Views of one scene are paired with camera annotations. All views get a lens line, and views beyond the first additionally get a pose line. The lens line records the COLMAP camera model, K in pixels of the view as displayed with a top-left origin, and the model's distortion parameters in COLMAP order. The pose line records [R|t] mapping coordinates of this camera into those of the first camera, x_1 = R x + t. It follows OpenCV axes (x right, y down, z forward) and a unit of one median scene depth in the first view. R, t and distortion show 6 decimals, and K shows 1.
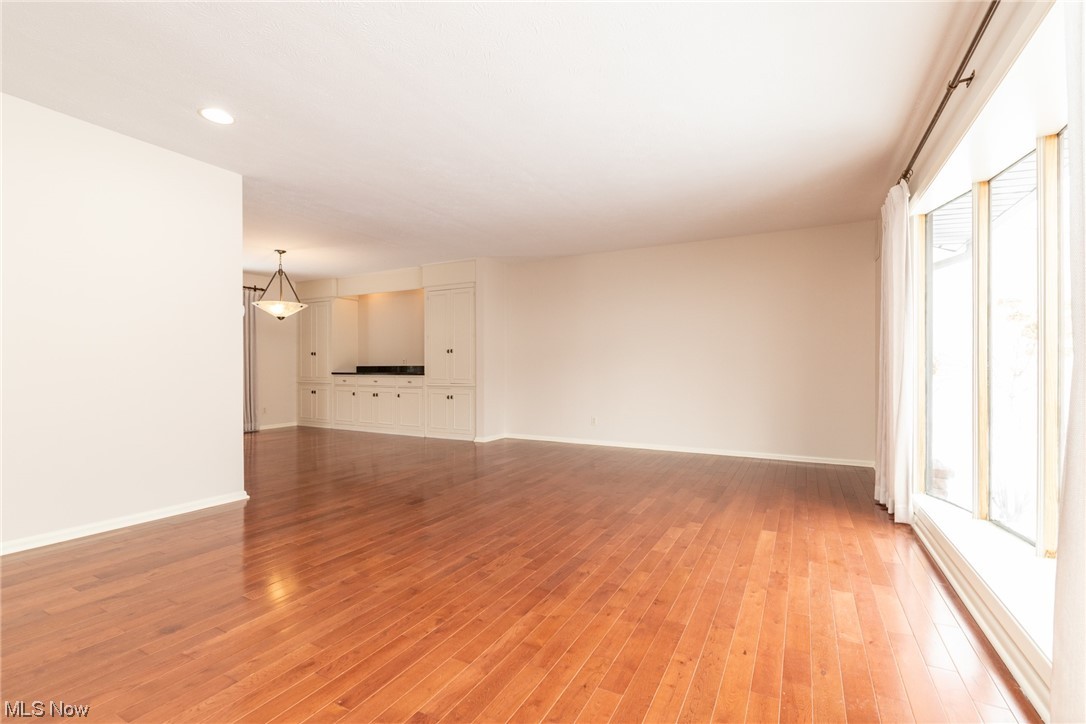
lens RADIAL K [[472.7, 0, 506.8], [0, 472.7, 368.7], [0, 0, 1]] dist [0.004922, -0.001981]
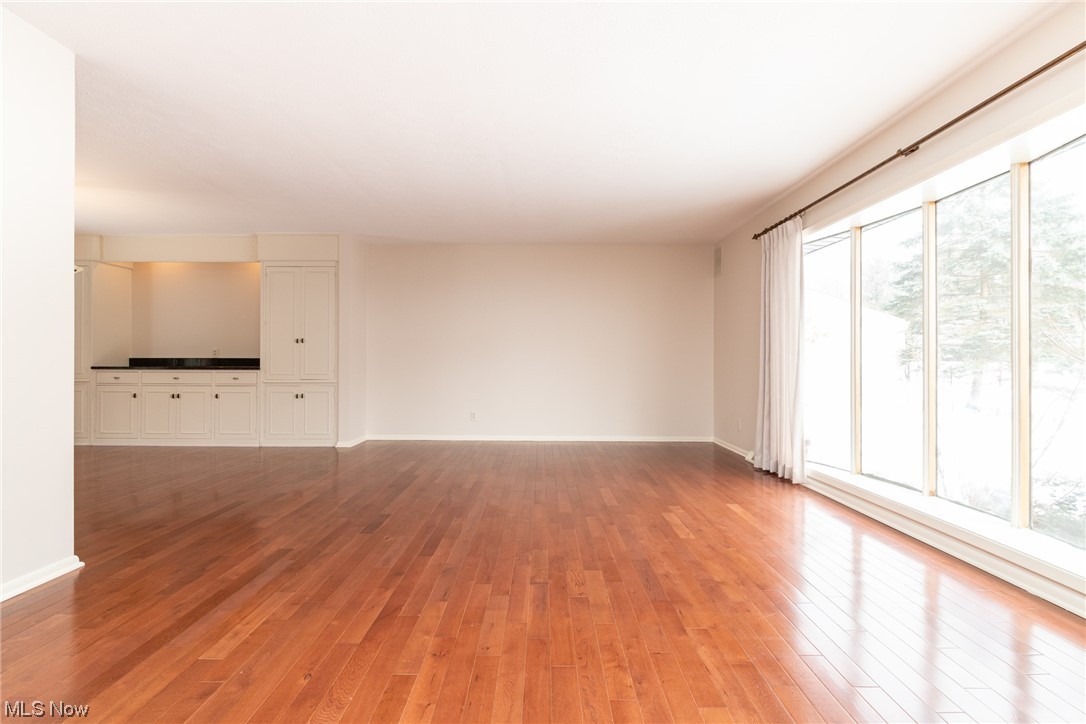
lens RADIAL K [[472.7, 0, 510.2], [0, 472.7, 358.3], [0, 0, 1]] dist [0.004922, -0.001981]
pose [[0.884664, 0.005162, 0.466200, -0.333827], [-0.002067, 0.999972, -0.007150, -0.001820], [-0.466224, 0.005362, 0.884651, 0.167137]]
